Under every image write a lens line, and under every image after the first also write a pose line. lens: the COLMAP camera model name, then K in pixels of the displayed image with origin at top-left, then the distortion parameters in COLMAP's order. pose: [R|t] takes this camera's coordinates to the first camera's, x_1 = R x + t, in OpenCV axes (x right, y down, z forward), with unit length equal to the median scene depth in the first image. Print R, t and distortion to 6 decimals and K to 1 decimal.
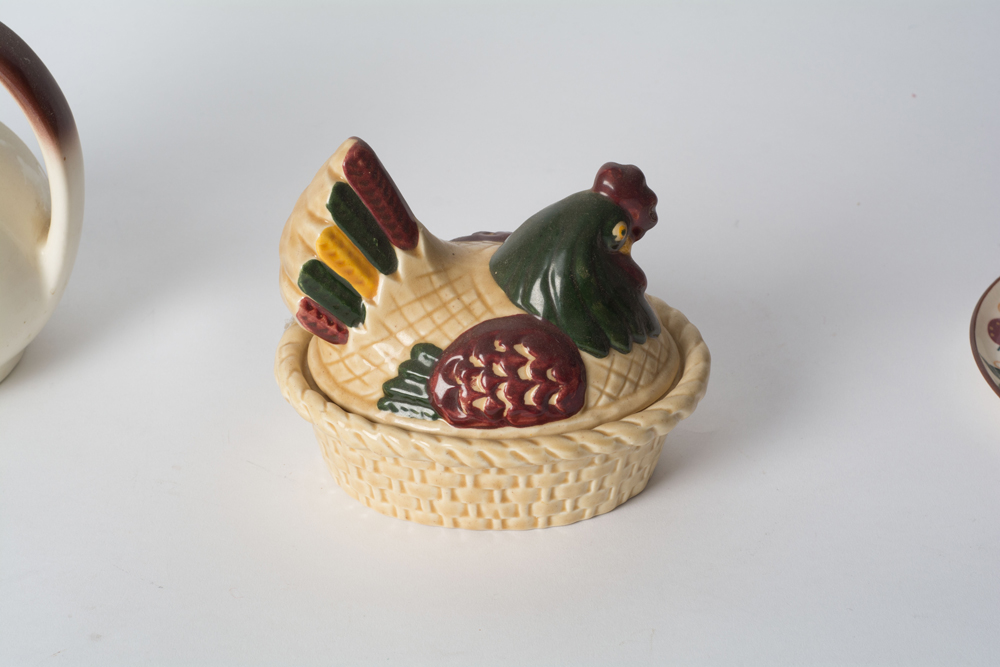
lens RADIAL K [[2455.4, 0, 497.7], [0, 2455.4, 334.9], [0, 0, 1]] dist [-0.034526, 0.000000]
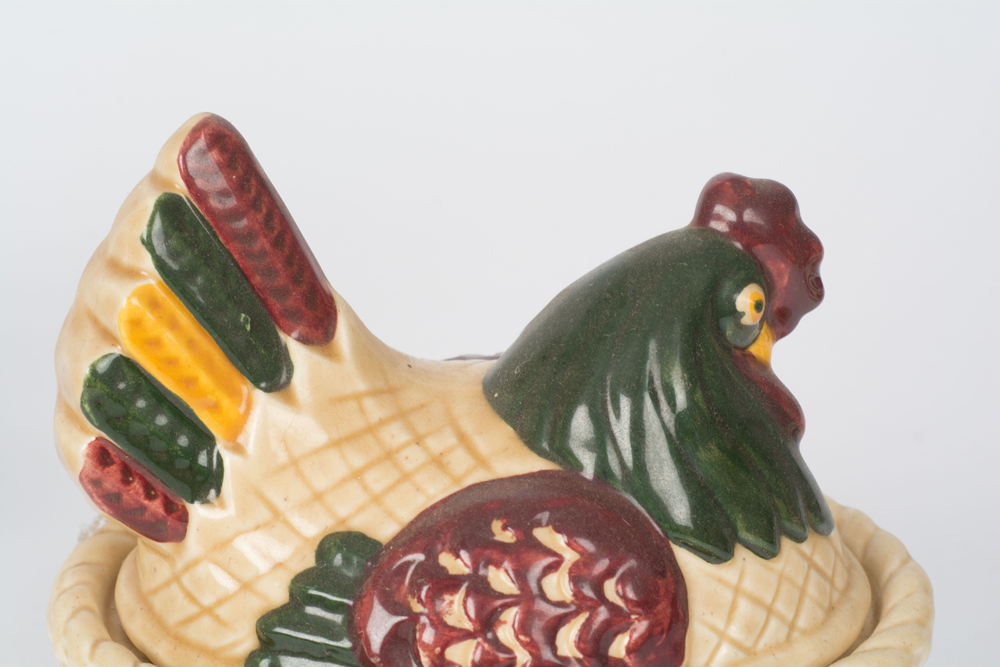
lens RADIAL K [[2455.4, 0, 506.0], [0, 2455.4, 329.9], [0, 0, 1]] dist [-0.034526, 0.000000]
pose [[0.999967, -0.004109, -0.006948, 0.004707], [0.002501, 0.976109, -0.217266, 0.068186], [0.007674, 0.217242, 0.976088, 0.527505]]
